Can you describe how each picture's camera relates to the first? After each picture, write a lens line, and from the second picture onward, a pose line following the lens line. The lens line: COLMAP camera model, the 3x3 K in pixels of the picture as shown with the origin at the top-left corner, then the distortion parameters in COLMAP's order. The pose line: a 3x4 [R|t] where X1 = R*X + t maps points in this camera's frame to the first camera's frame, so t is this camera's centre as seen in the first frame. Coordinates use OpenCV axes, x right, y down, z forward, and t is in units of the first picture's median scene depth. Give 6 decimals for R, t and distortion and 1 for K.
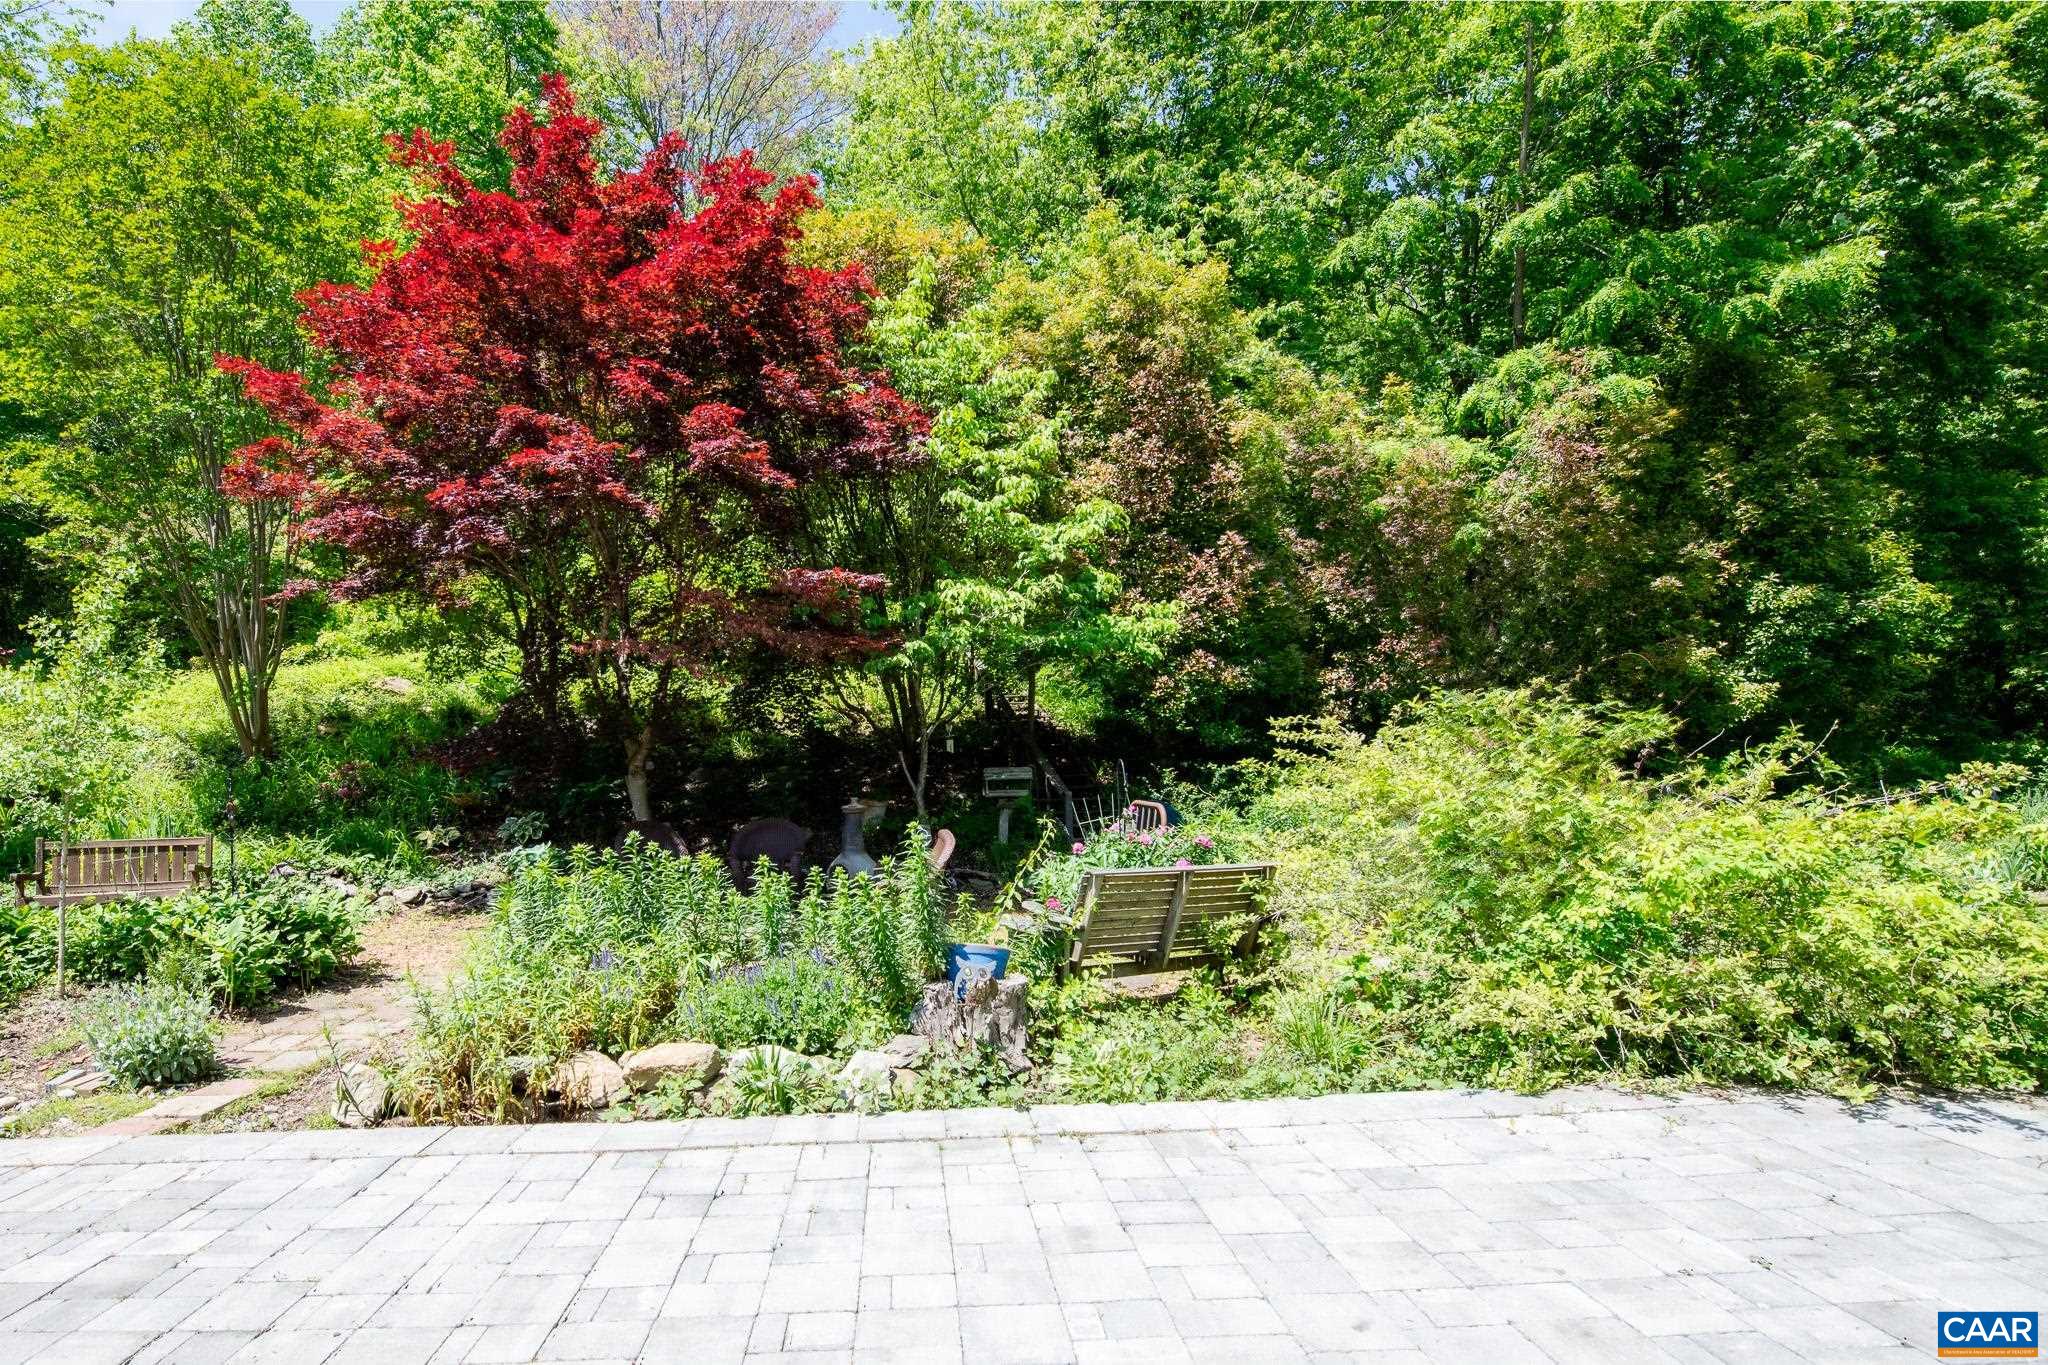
lens RADIAL K [[843.0, 0, 1015.6], [0, 843.0, 723.0], [0, 0, 1]] dist [-0.000996, -0.007662]
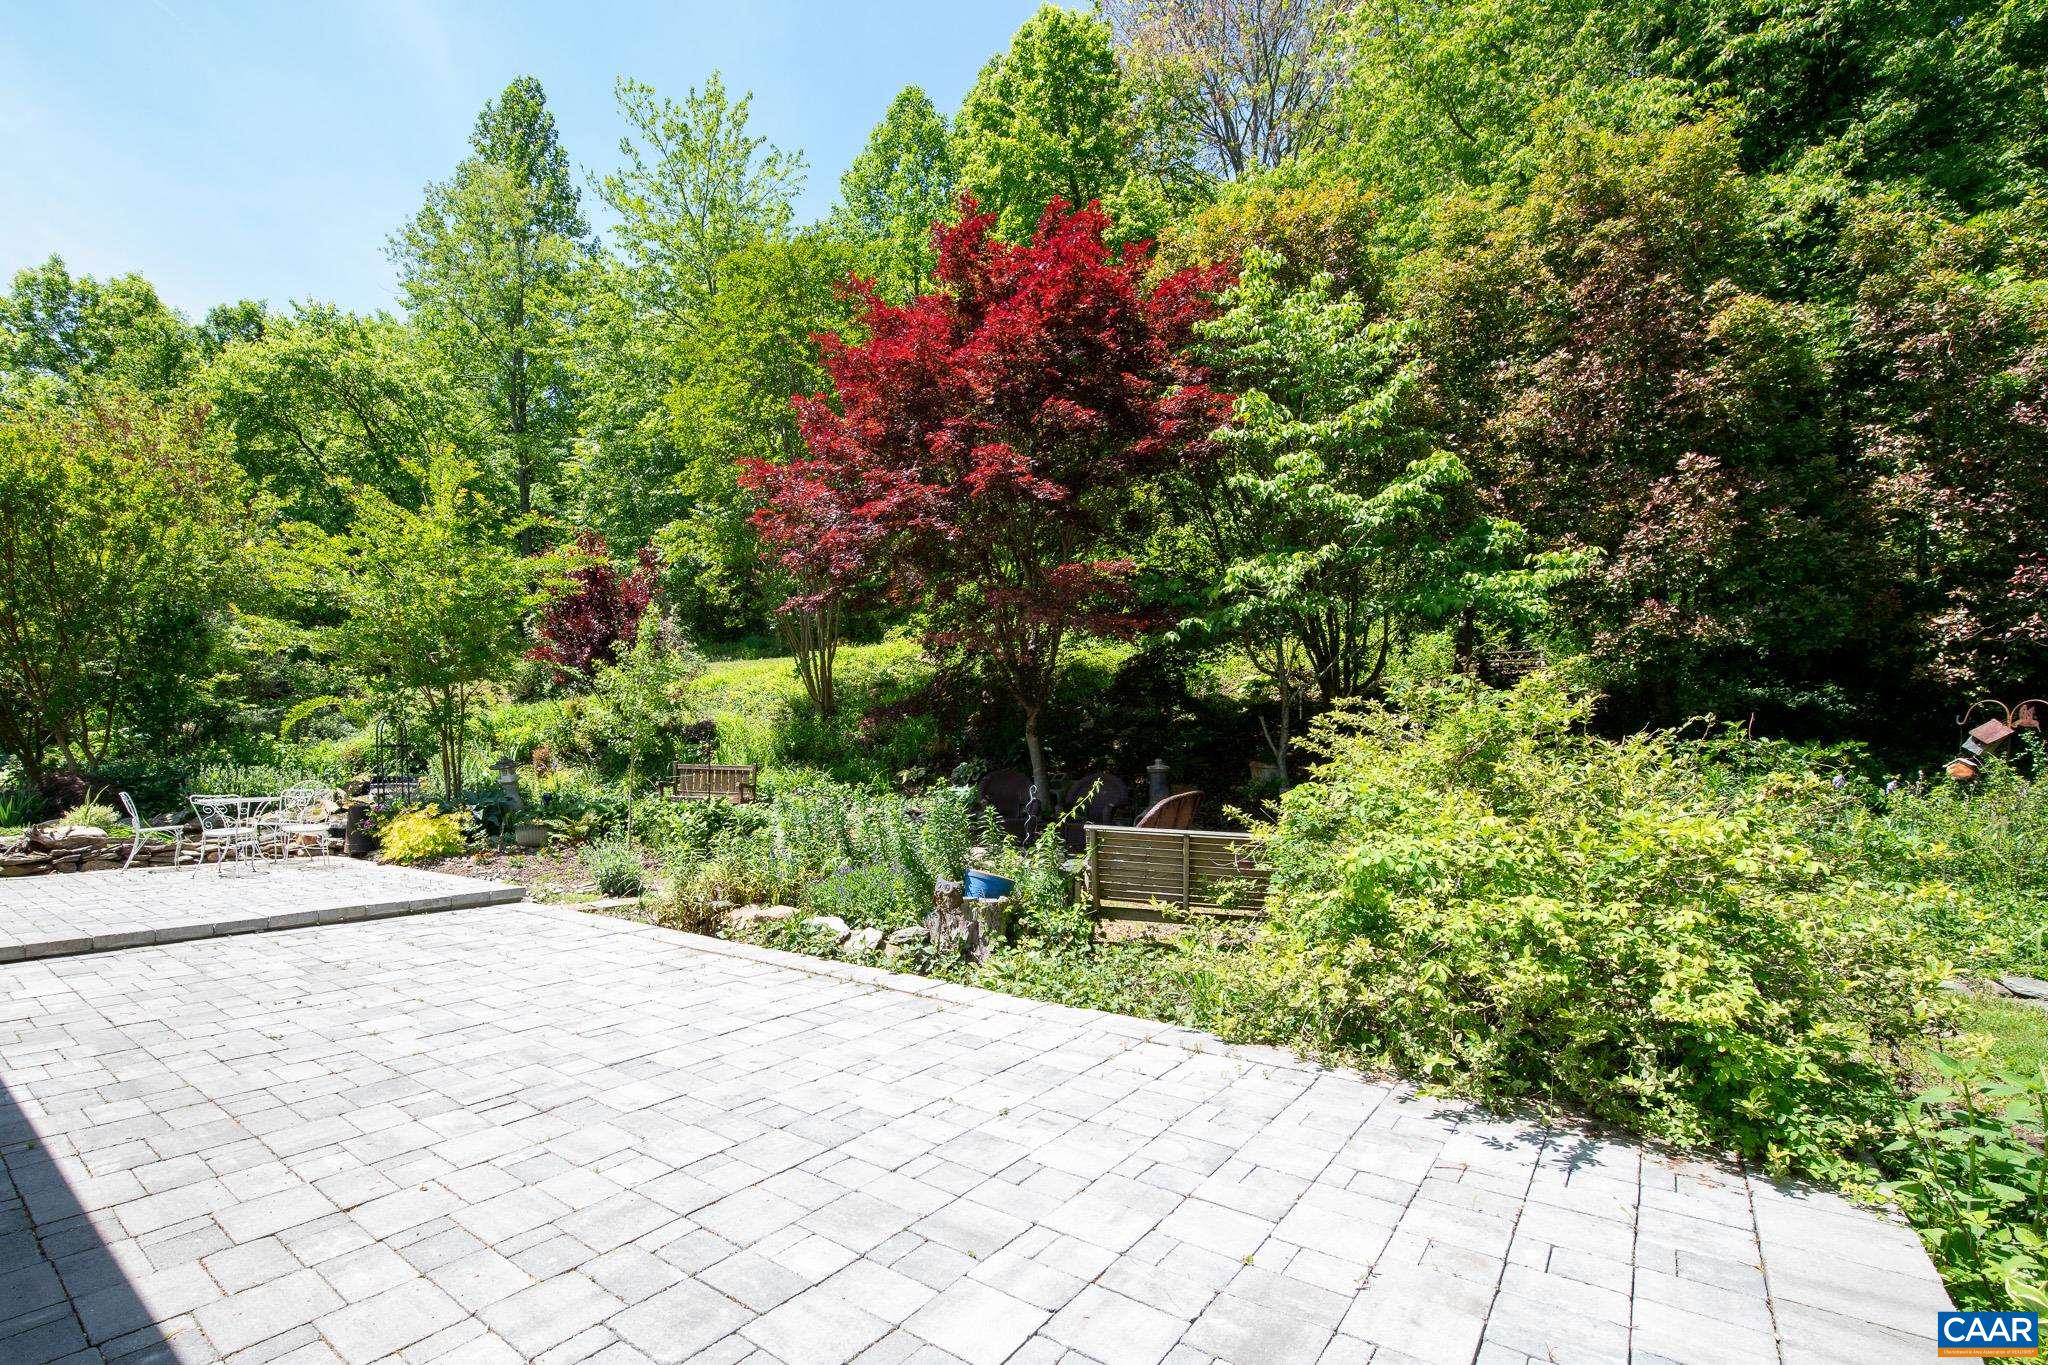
lens RADIAL K [[817.7, 0, 1019.3], [0, 817.7, 678.8], [0, 0, 1]] dist [-0.005322, -0.006393]
pose [[0.846863, -0.007153, -0.531764, 0.144159], [0.003766, 0.999965, -0.007453, -0.006498], [0.531799, 0.004308, 0.846860, -0.014119]]
